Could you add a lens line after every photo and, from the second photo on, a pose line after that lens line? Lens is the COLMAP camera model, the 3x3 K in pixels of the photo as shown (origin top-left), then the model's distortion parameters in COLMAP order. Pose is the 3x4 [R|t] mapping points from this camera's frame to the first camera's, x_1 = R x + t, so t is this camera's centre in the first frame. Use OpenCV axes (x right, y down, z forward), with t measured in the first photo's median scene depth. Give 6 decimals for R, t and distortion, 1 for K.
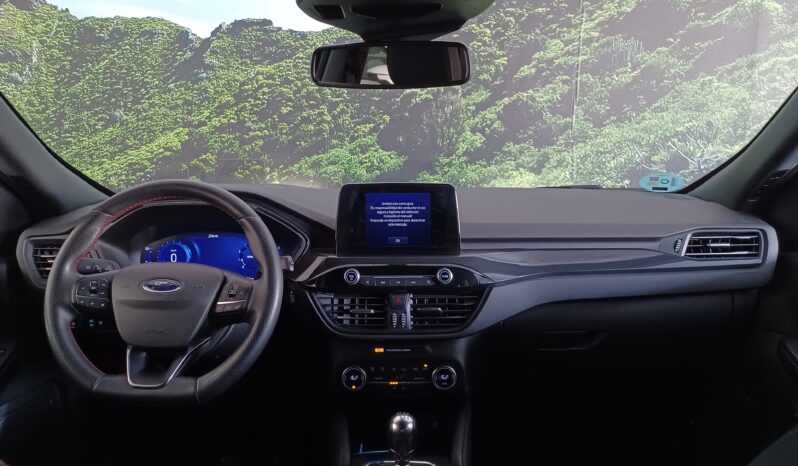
lens RADIAL K [[576.3, 0, 397.6], [0, 576.3, 233.5], [0, 0, 1]] dist [-0.001643, -0.009618]
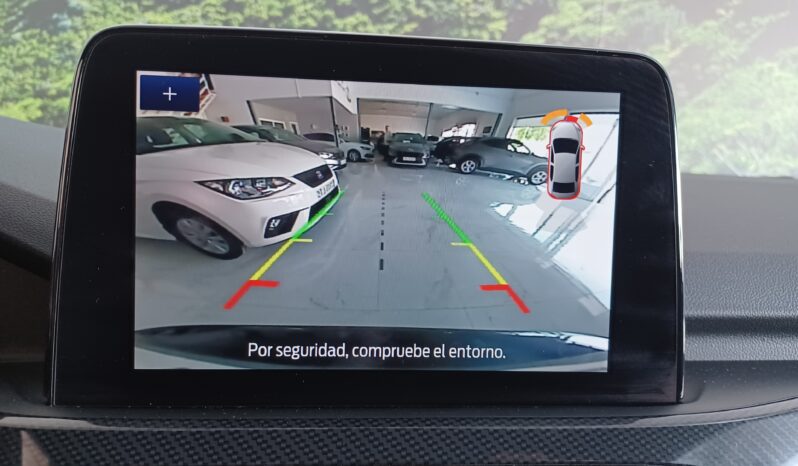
lens RADIAL K [[576.3, 0, 398.3], [0, 576.3, 231.0], [0, 0, 1]] dist [-0.001643, -0.009618]
pose [[0.995066, 0.030061, 0.094550, -0.003507], [-0.025139, 0.998287, -0.052824, -0.002913], [-0.095976, 0.050186, 0.994118, 0.307850]]
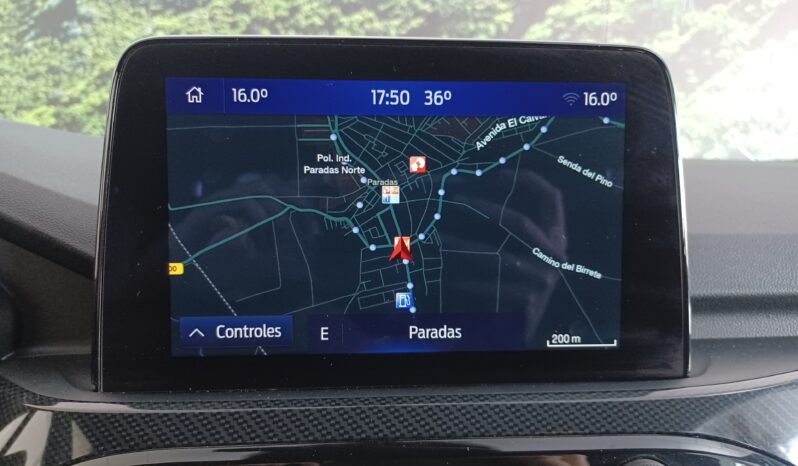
lens RADIAL K [[576.3, 0, 399.2], [0, 576.3, 233.1], [0, 0, 1]] dist [-0.001643, -0.009618]
pose [[0.997119, 0.000044, 0.075857, -0.004460], [0.003130, 0.999125, -0.041716, -0.002181], [-0.075793, 0.041834, 0.996246, 0.304246]]
